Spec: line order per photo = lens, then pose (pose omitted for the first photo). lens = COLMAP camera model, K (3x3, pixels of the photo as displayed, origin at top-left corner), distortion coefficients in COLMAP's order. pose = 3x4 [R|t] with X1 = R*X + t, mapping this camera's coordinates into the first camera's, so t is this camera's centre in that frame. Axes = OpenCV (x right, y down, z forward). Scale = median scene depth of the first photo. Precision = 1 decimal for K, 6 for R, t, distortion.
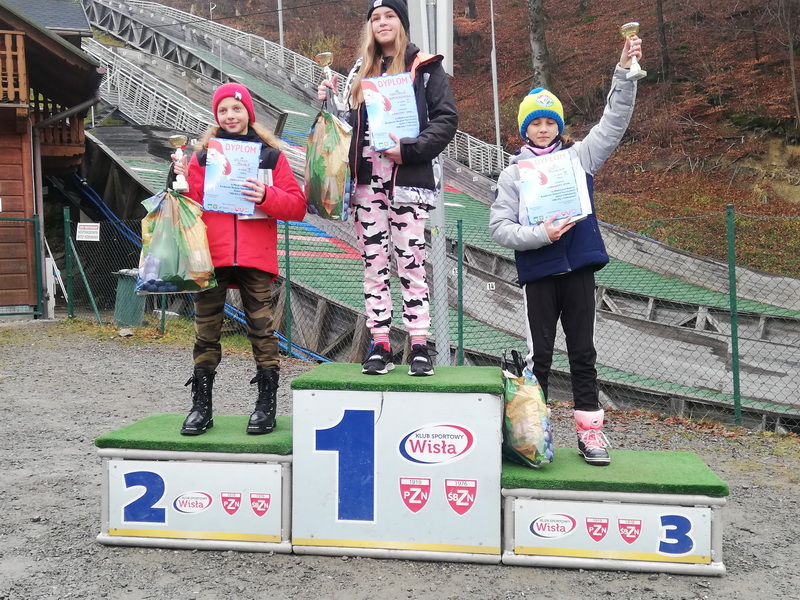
lens RADIAL K [[886.3, 0, 400.0], [0, 886.3, 300.0], [0, 0, 1]] dist [0.183333, -0.348593]
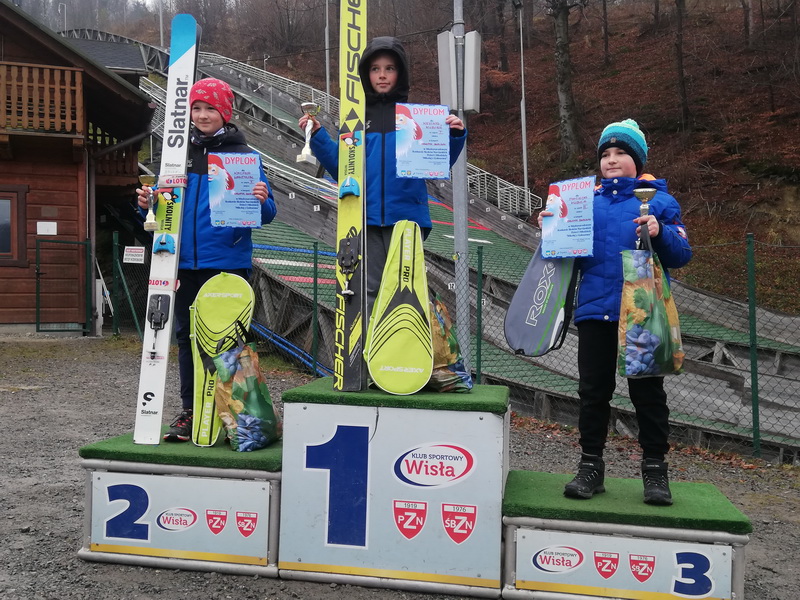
lens RADIAL K [[814.8, 0, 400.0], [0, 814.8, 300.0], [0, 0, 1]] dist [0.169101, -0.307715]
pose [[0.998801, 0.024413, -0.042426, 0.035288], [-0.026013, 0.998954, -0.037598, 0.020488], [0.041464, 0.038656, 0.998392, 0.125226]]
